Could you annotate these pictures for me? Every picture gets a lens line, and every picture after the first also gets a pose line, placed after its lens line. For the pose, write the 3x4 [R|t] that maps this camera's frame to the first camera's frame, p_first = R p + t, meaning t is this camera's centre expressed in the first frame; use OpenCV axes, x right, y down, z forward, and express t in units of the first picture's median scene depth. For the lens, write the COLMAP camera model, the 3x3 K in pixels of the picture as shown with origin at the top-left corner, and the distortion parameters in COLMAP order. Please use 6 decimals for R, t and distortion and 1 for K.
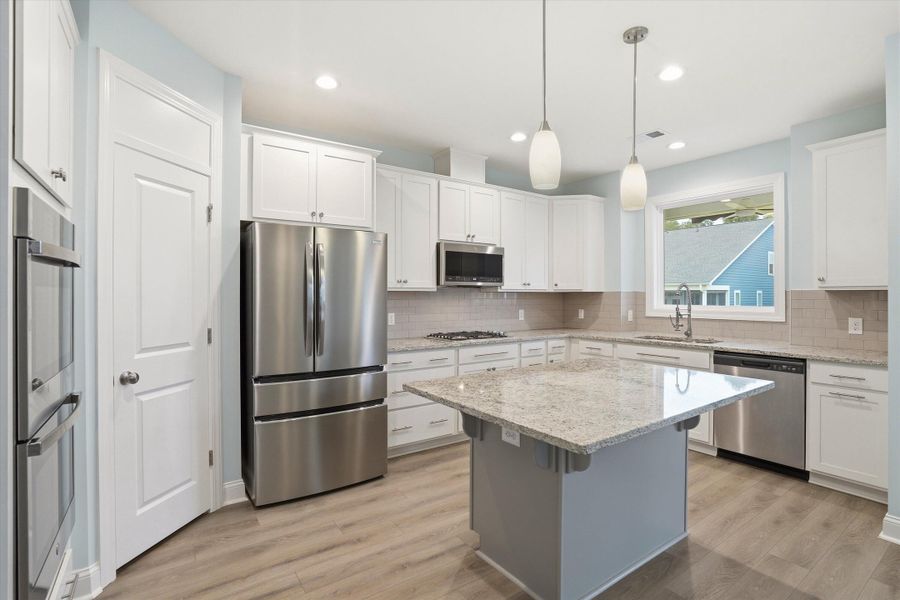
lens RADIAL K [[432.3, 0, 450.9], [0, 432.3, 296.9], [0, 0, 1]] dist [-0.042781, 0.012986]
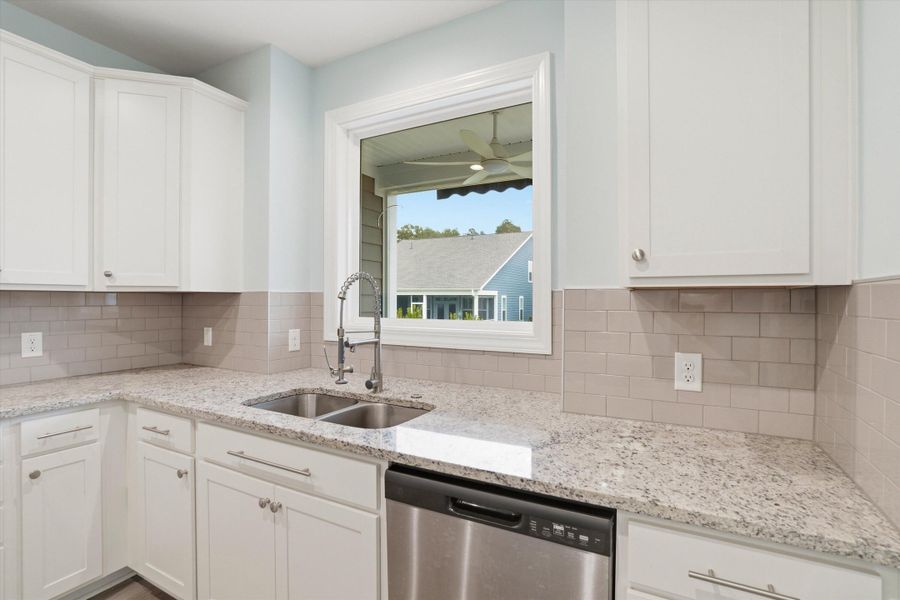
lens RADIAL K [[432.3, 0, 449.1], [0, 432.3, 302.7], [0, 0, 1]] dist [-0.042781, 0.012986]
pose [[0.895593, 0.000893, 0.444873, 0.436445], [-0.002392, 0.999993, 0.002808, -0.002037], [-0.444867, -0.003578, 0.895589, 0.571220]]
